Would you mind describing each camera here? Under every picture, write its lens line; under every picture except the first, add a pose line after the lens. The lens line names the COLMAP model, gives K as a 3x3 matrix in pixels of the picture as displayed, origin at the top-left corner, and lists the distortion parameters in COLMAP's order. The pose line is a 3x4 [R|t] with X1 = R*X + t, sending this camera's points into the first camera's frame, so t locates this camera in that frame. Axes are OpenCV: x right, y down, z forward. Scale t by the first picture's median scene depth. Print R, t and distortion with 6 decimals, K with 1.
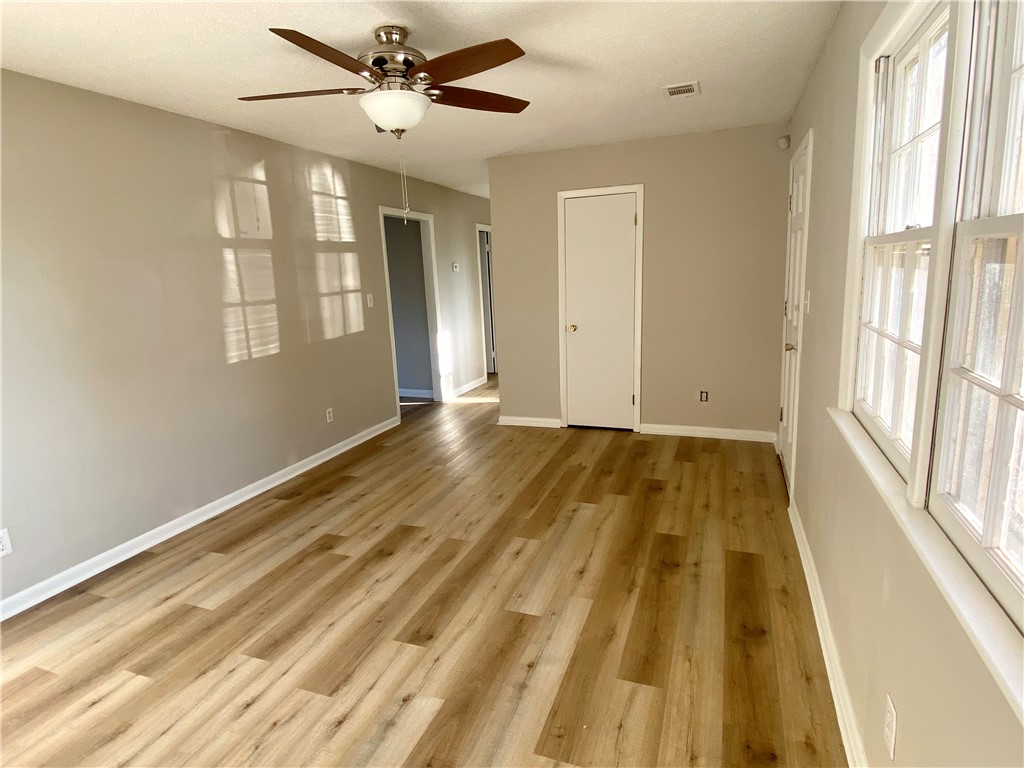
lens RADIAL K [[568.3, 0, 505.9], [0, 568.3, 379.1], [0, 0, 1]] dist [0.077578, -0.076394]
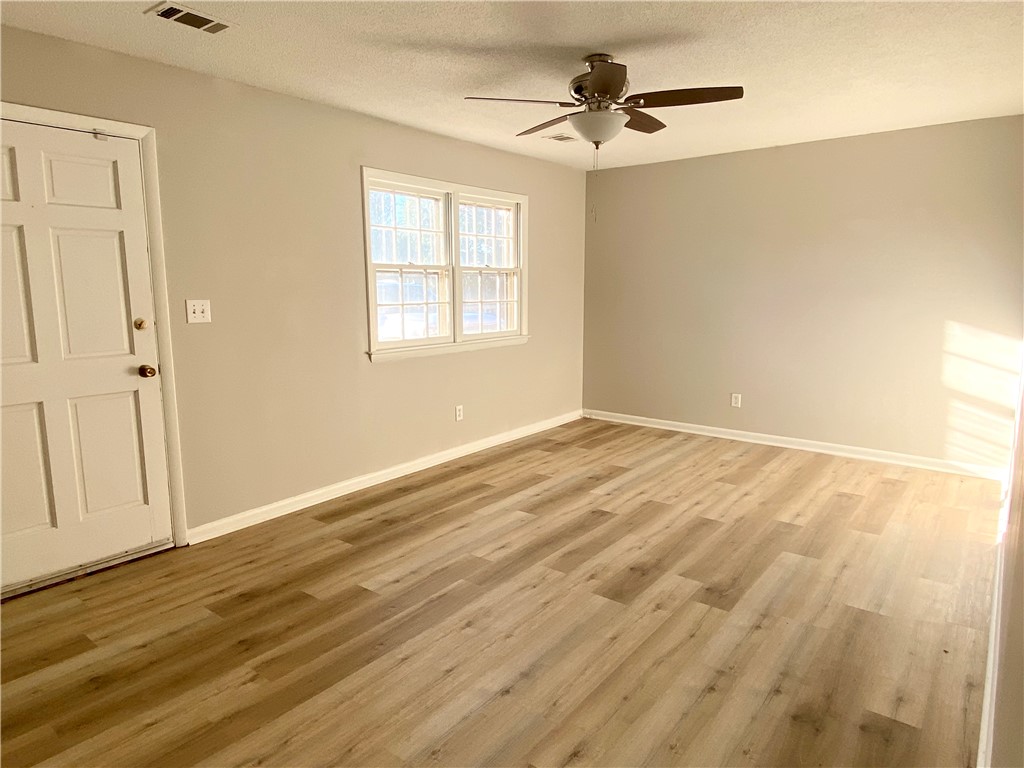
lens RADIAL K [[625.6, 0, 512.0], [0, 625.6, 384.0], [0, 0, 1]] dist [0.084737, -0.079384]
pose [[-0.955353, -0.003339, 0.295449, -0.284206], [0.096701, 0.941334, 0.323326, -0.284439], [-0.279196, 0.337460, -0.898983, 1.678868]]
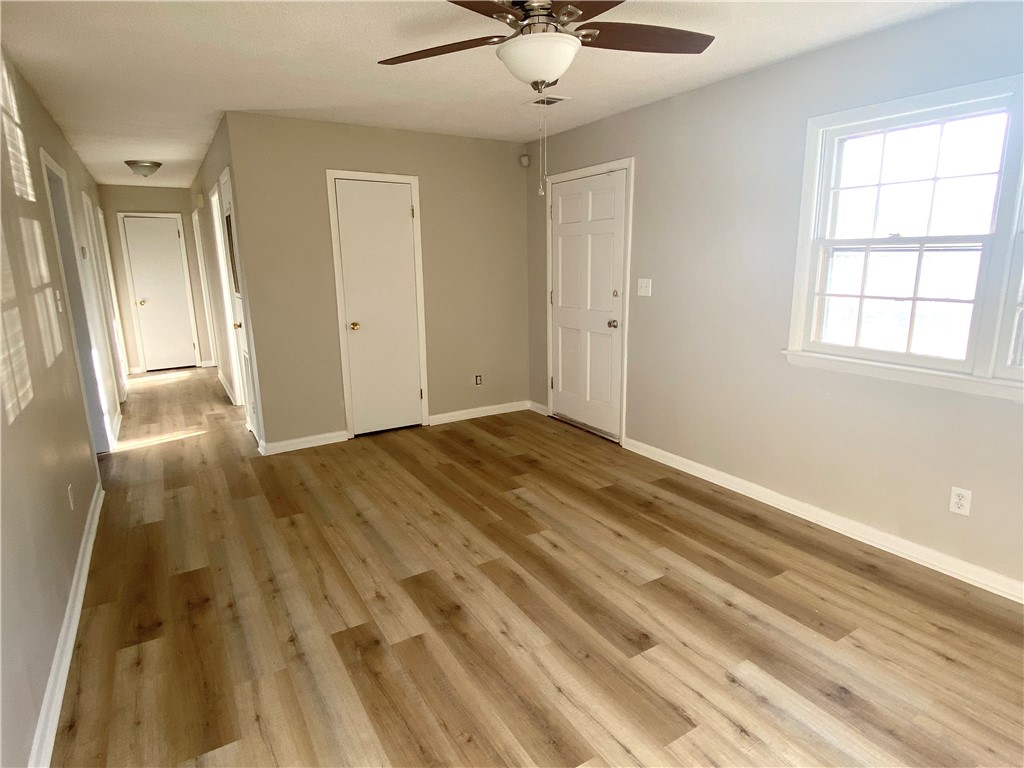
lens RADIAL K [[568.3, 0, 505.9], [0, 568.3, 379.1], [0, 0, 1]] dist [0.077578, -0.076394]
pose [[0.613757, -0.132636, 0.778274, -0.667445], [0.137856, 0.988647, 0.059774, -0.041438], [-0.777366, 0.070603, 0.625073, 0.387062]]
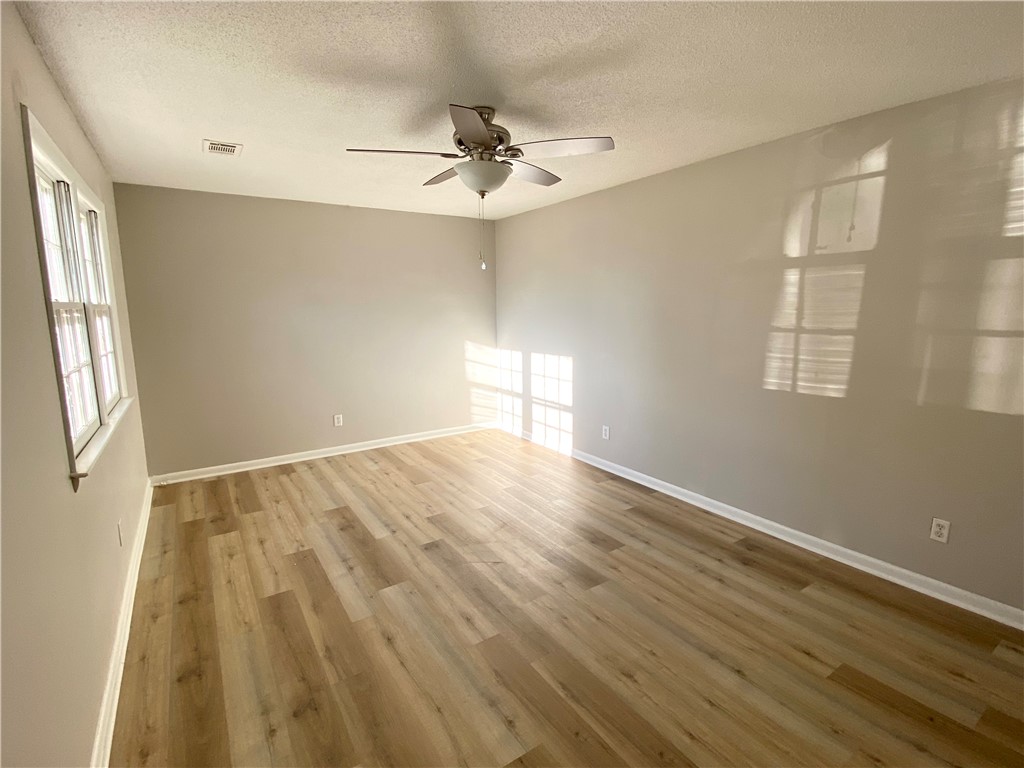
lens RADIAL K [[490.1, 0, 505.4], [0, 490.1, 379.5], [0, 0, 1]] dist [0.001959, -0.000820]
pose [[-0.588180, 0.171530, -0.790330, 0.474190], [-0.117084, 0.948892, 0.293080, -0.257843], [0.800210, 0.264919, -0.538035, 1.210662]]
